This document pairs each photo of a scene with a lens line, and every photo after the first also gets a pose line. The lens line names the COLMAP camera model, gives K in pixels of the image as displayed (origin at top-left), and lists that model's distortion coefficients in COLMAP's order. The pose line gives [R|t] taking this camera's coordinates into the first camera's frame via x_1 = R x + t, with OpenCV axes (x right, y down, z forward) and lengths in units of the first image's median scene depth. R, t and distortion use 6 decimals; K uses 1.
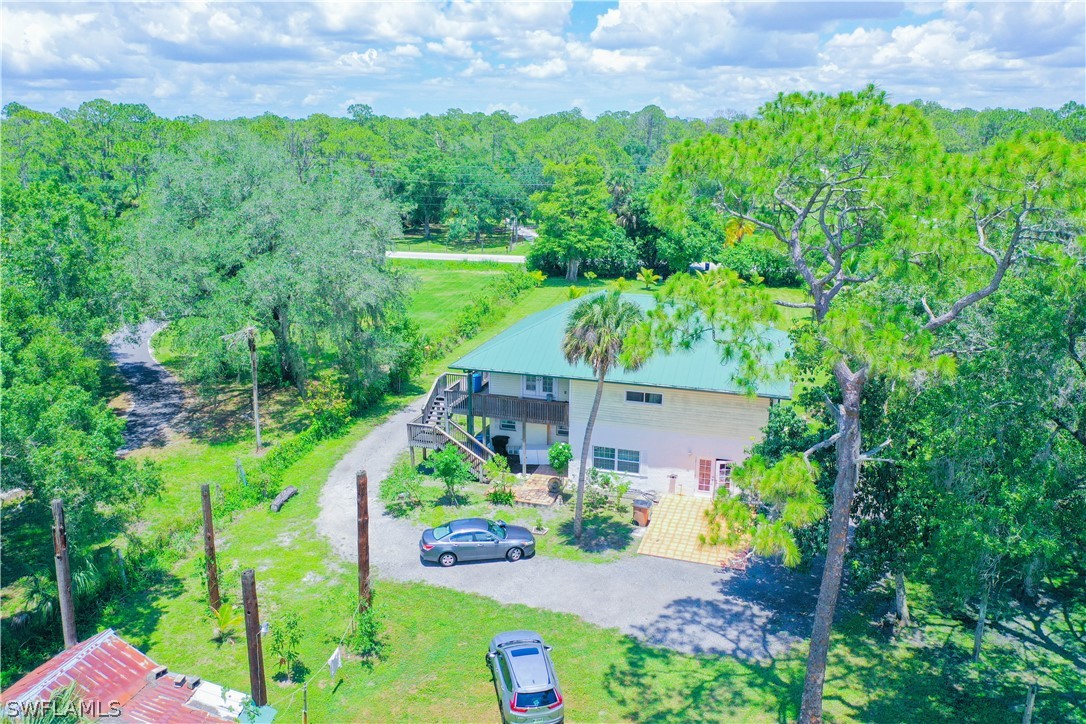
lens RADIAL K [[910.8, 0, 543.0], [0, 910.8, 362.0], [0, 0, 1]] dist [-0.000870, -0.001330]
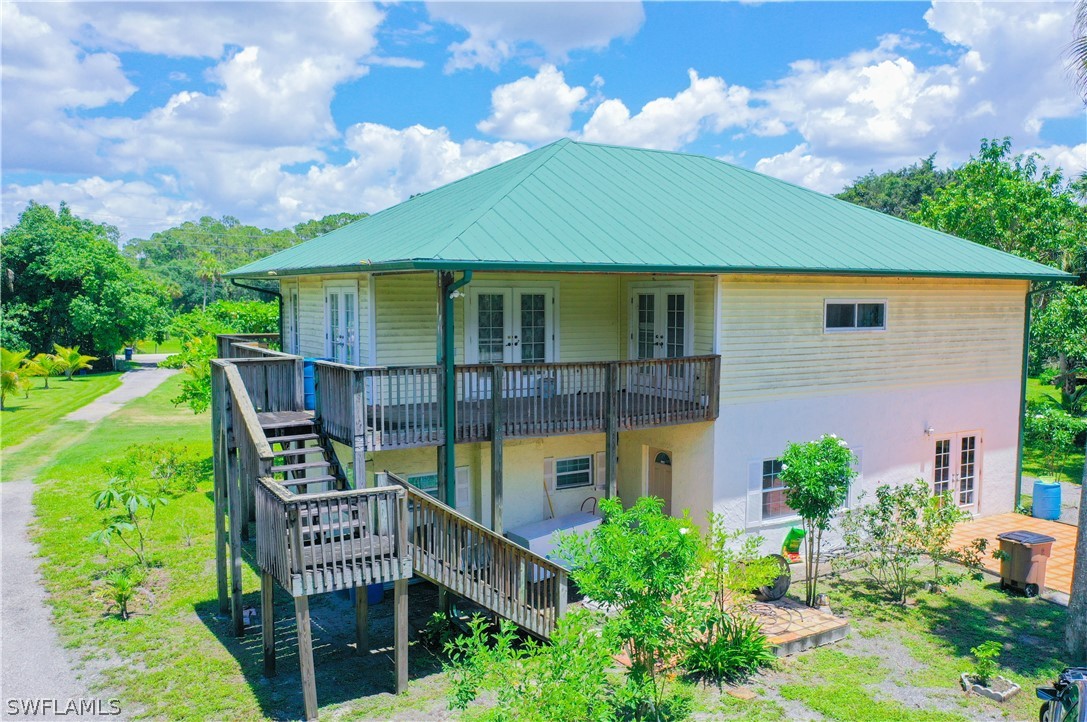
lens RADIAL K [[911.6, 0, 543.5], [0, 911.6, 361.0], [0, 0, 1]] dist [-0.000870, -0.001330]
pose [[0.602975, -0.025450, 0.797354, -0.318451], [0.209579, 0.969438, -0.127544, 0.083315], [-0.769739, 0.244015, 0.589881, 0.861076]]
